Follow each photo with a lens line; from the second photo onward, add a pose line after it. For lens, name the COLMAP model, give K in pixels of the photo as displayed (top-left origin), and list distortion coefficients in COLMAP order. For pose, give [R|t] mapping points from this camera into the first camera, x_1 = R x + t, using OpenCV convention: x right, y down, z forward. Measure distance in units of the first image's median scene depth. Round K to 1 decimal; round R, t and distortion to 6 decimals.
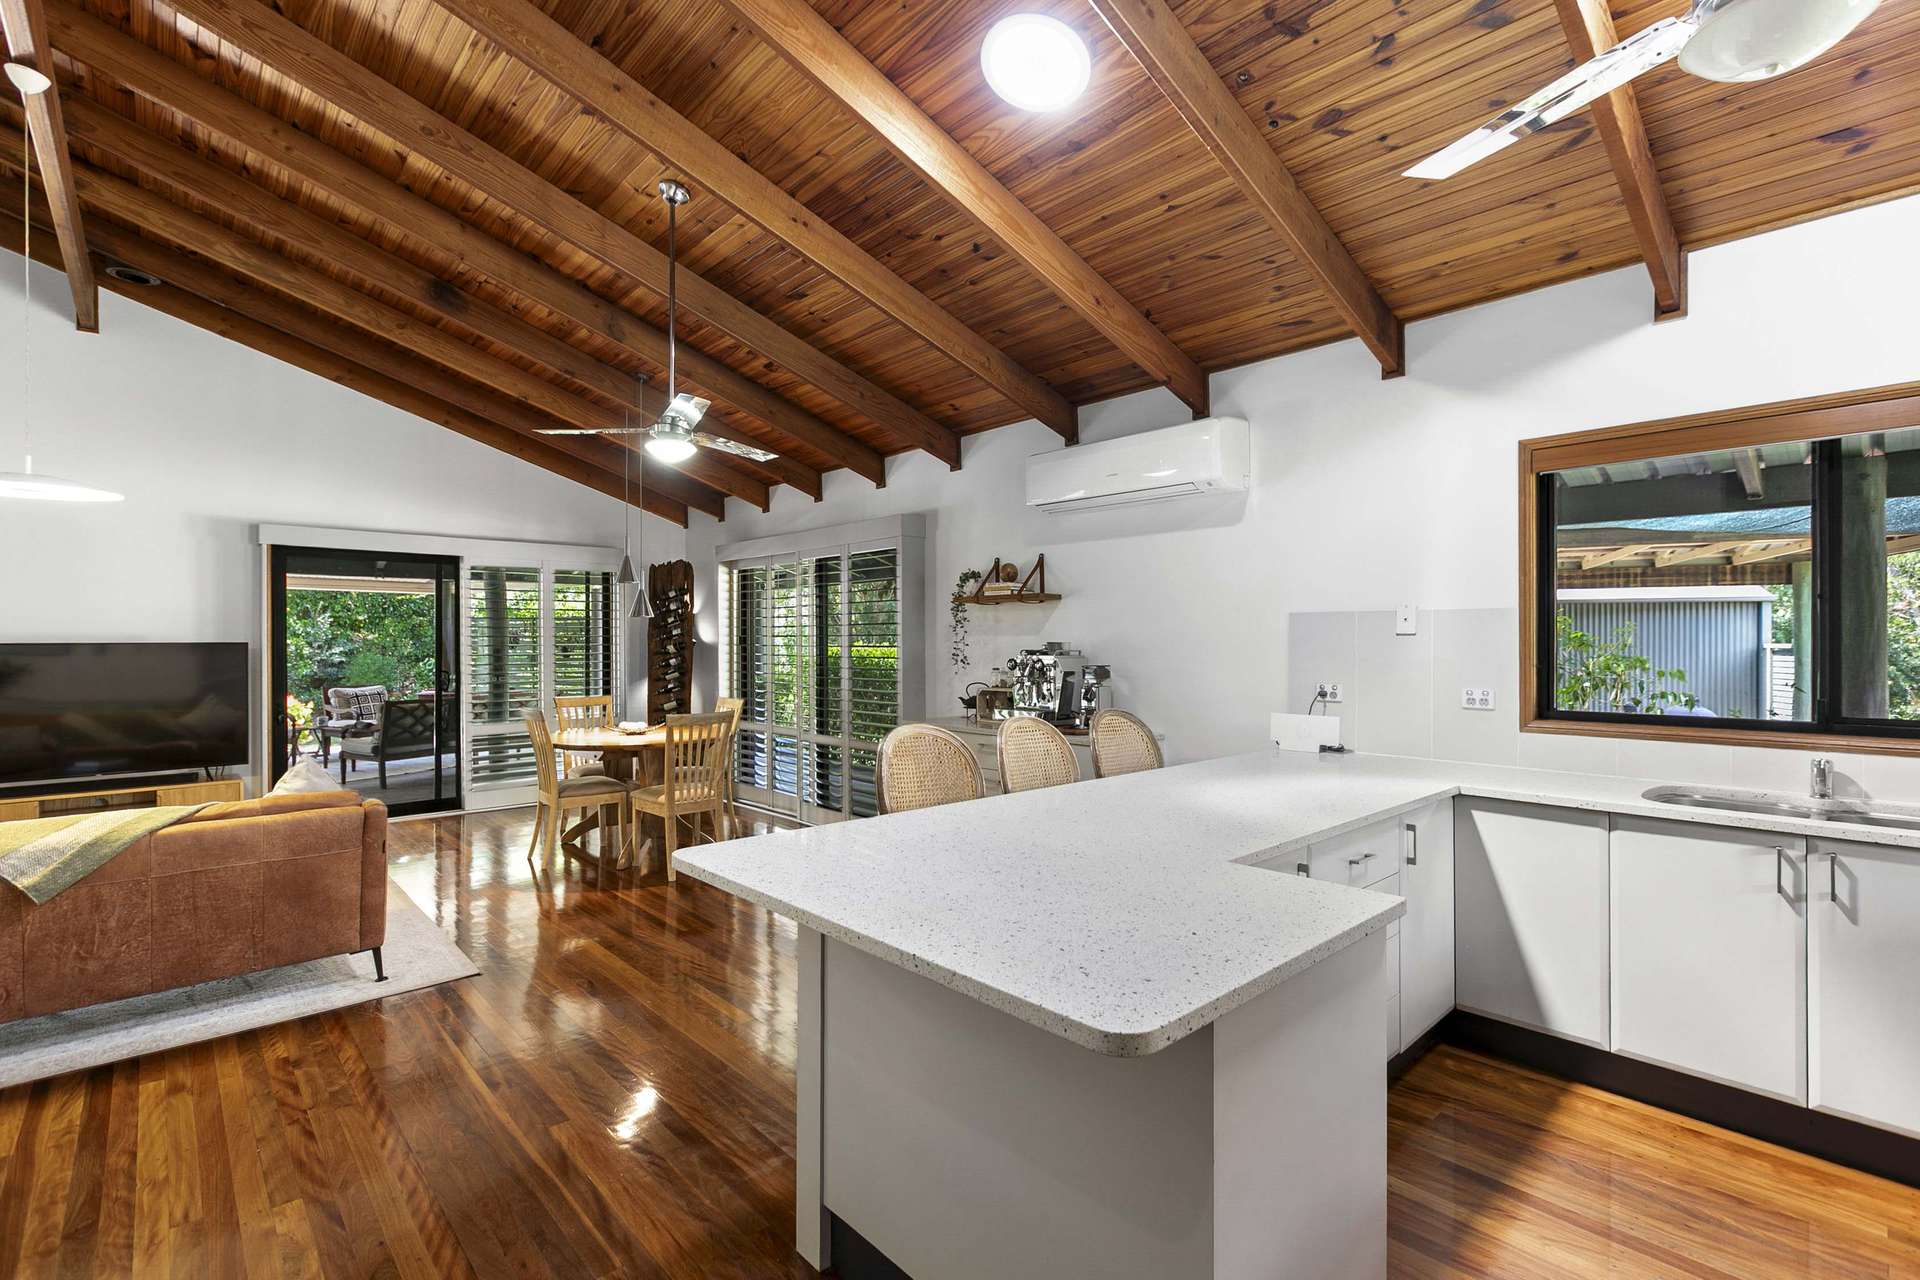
lens RADIAL K [[868.2, 0, 964.6], [0, 868.2, 641.0], [0, 0, 1]] dist [0.001676, -0.000609]
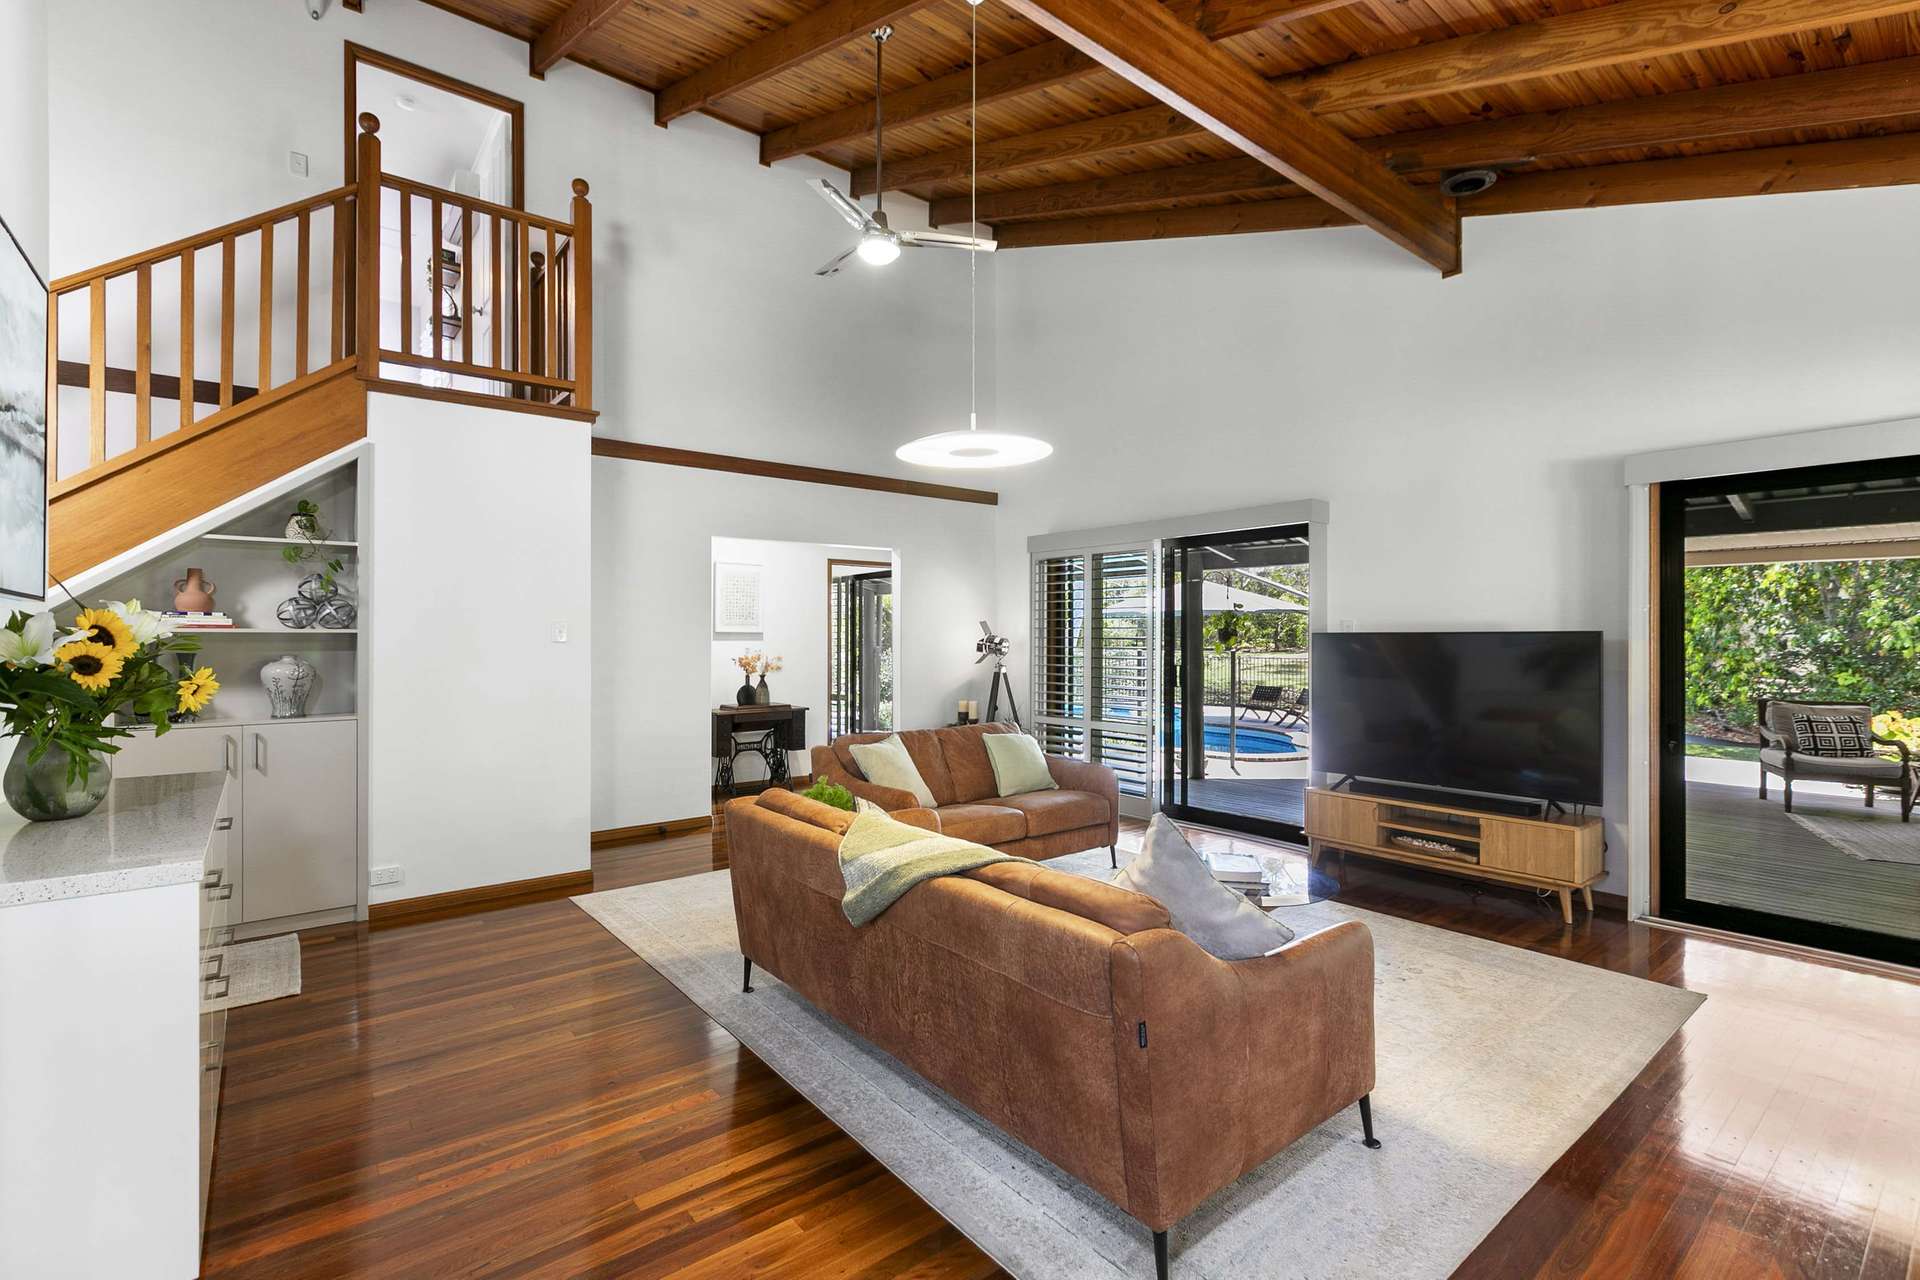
lens RADIAL K [[868.2, 0, 967.0], [0, 868.2, 637.8], [0, 0, 1]] dist [0.001676, -0.000609]
pose [[-0.070652, 0.000941, -0.997501, -0.109100], [-0.004544, 0.999989, 0.001265, 0.008070], [0.997491, 0.004622, -0.070647, 0.590641]]
